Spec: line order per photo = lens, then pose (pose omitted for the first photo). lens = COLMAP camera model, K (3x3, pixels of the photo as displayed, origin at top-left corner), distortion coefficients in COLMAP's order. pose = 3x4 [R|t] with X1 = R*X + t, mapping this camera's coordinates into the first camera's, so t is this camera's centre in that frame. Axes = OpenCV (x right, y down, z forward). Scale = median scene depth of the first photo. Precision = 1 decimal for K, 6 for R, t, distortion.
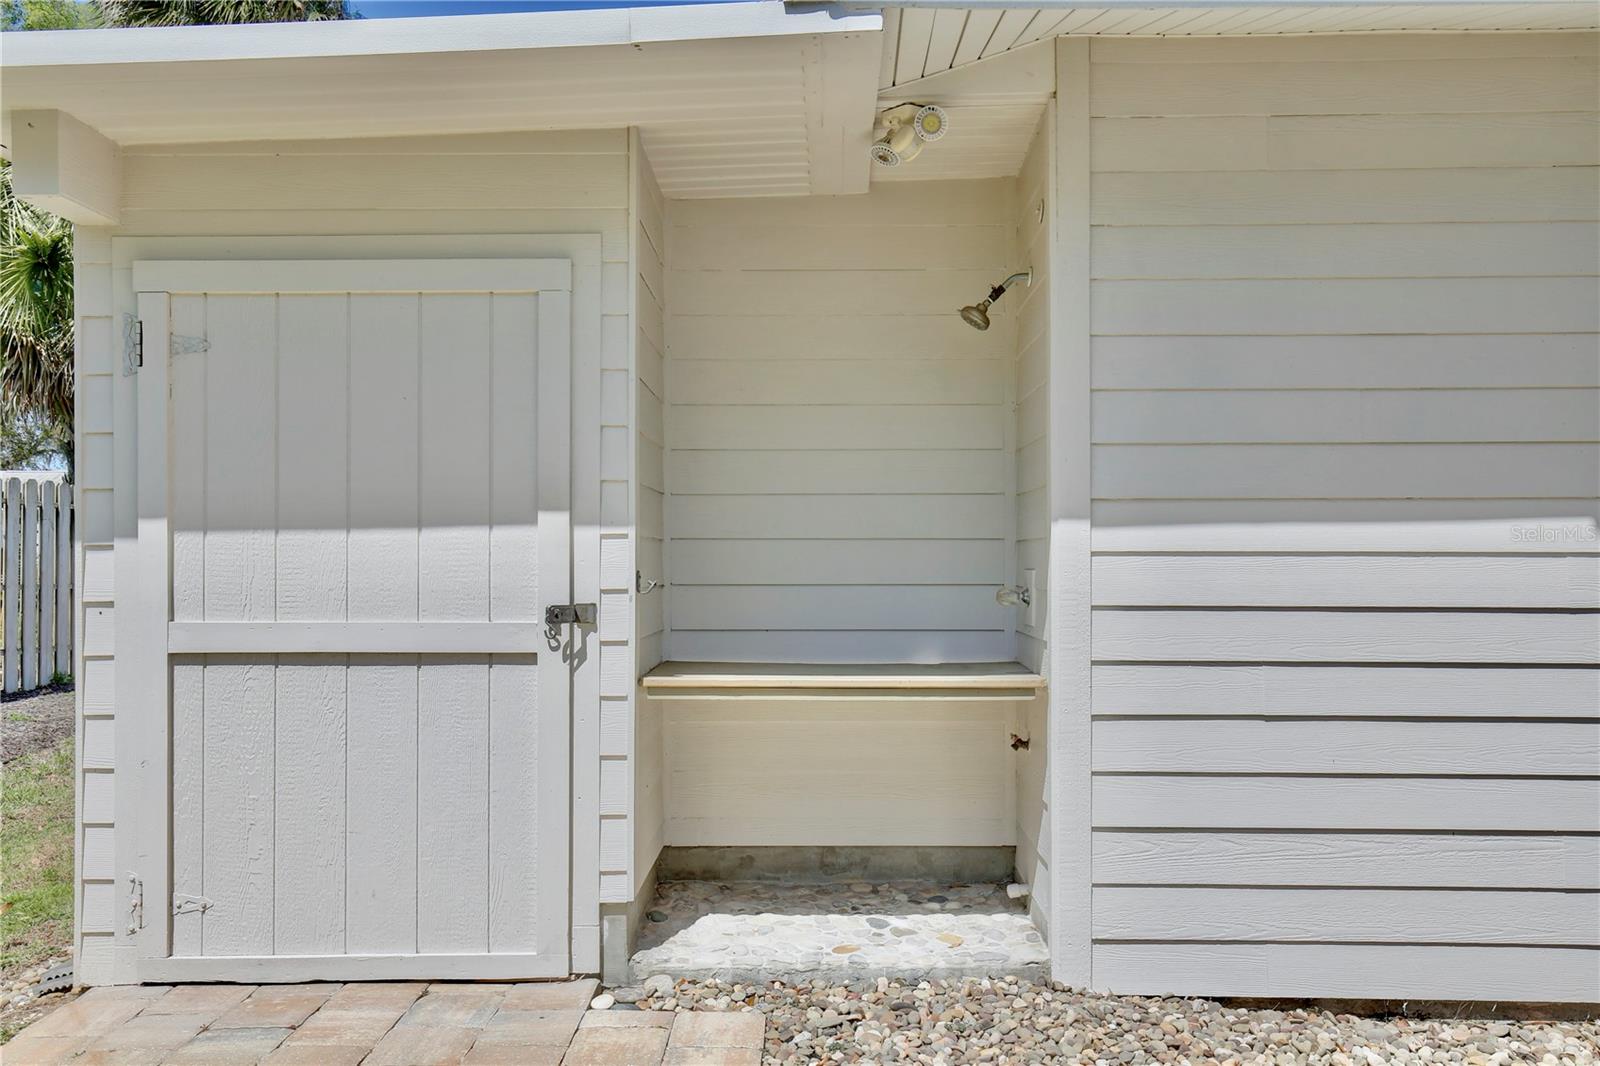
lens RADIAL K [[1242.7, 0, 800.0], [0, 1242.7, 533.0], [0, 0, 1]] dist [-0.004621, -0.002783]
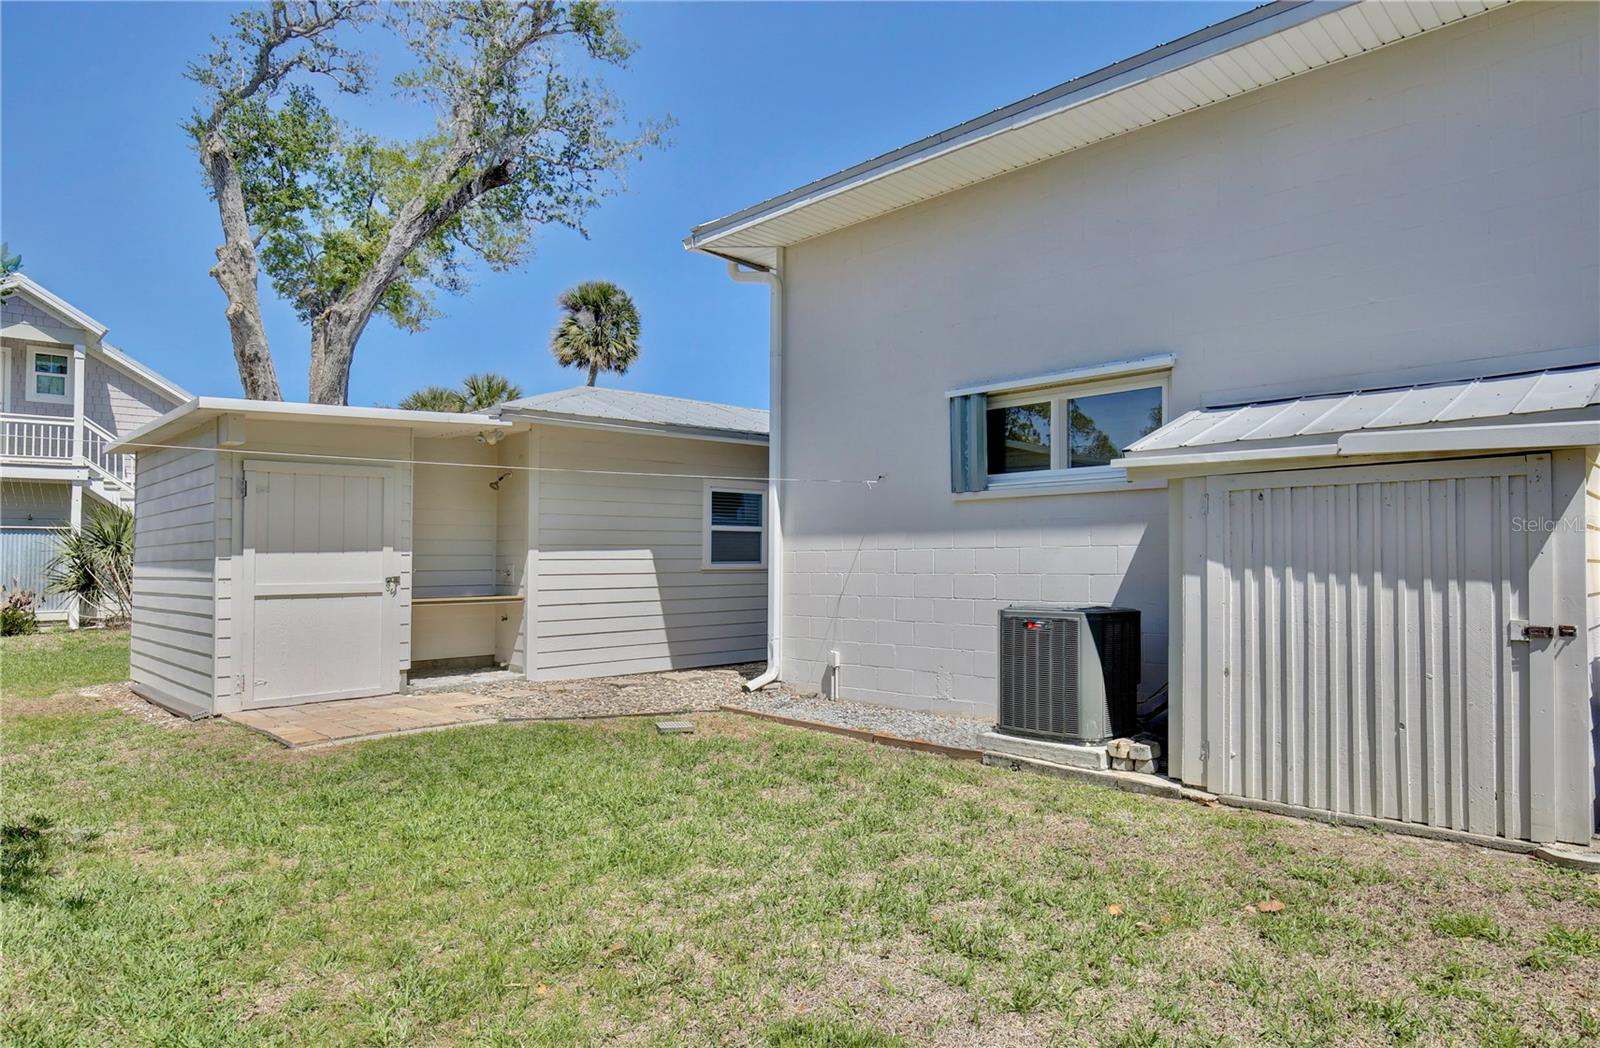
lens RADIAL K [[1011.9, 0, 800.0], [0, 1011.9, 524.0], [0, 0, 1]] dist [-0.000198, -0.000073]
pose [[0.710625, 0.023673, 0.703173, -1.263836], [-0.017215, 0.999720, -0.016260, -0.053020], [-0.703360, -0.000551, 0.710833, -1.571253]]
